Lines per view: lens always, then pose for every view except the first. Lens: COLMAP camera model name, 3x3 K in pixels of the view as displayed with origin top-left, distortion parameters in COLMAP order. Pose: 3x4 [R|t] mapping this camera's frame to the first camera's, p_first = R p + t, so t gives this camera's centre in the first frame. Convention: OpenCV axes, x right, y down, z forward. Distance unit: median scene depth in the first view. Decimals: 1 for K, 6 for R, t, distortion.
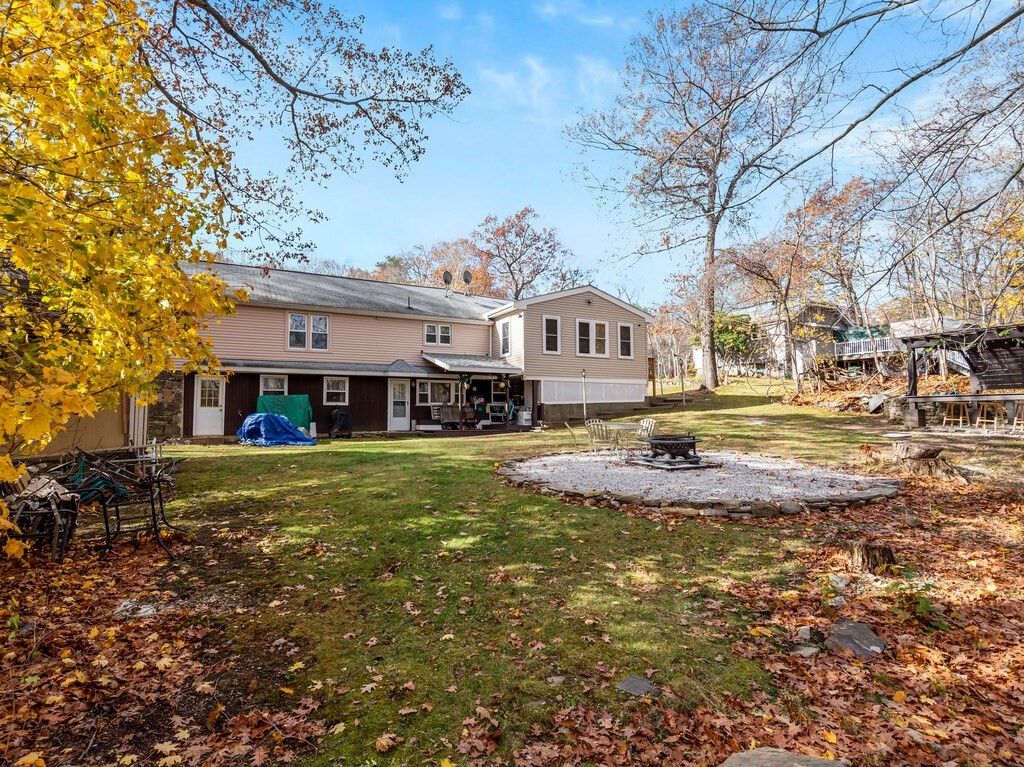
lens RADIAL K [[513.5, 0, 478.3], [0, 513.5, 383.9], [0, 0, 1]] dist [0.031432, -0.027842]
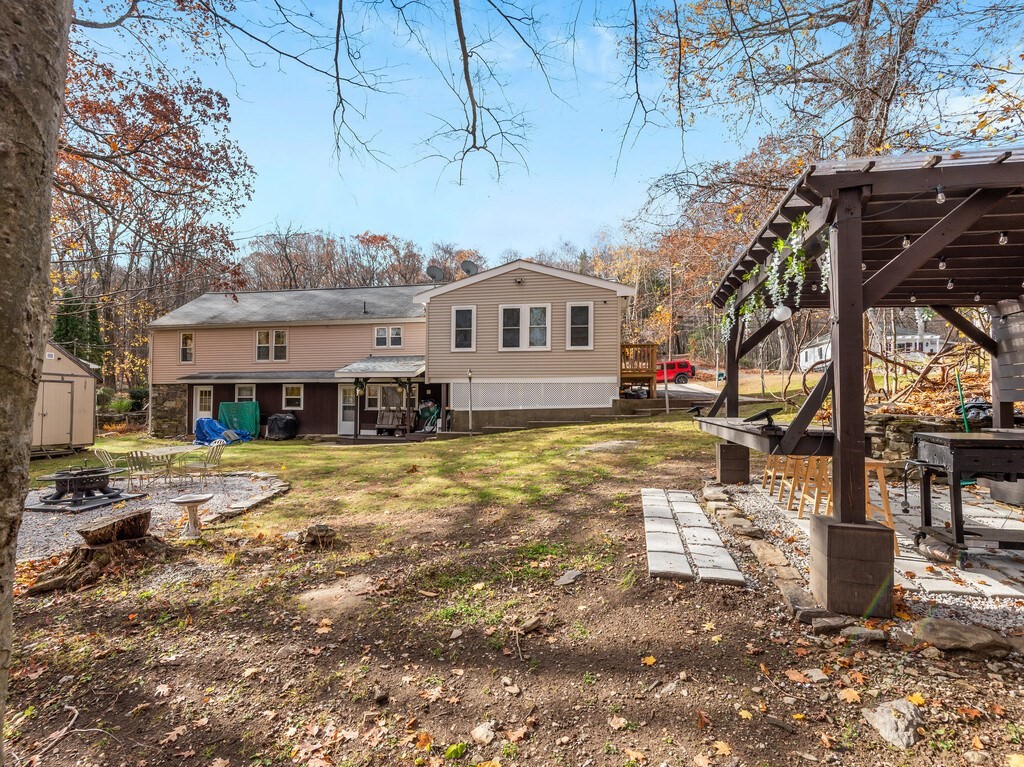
lens RADIAL K [[513.5, 0, 478.3], [0, 513.5, 383.9], [0, 0, 1]] dist [0.031432, -0.027842]
pose [[0.795566, -0.019966, -0.605538, 0.651131], [0.029176, 0.999560, 0.005375, -0.007875], [0.605164, -0.021944, 0.795798, 0.328808]]
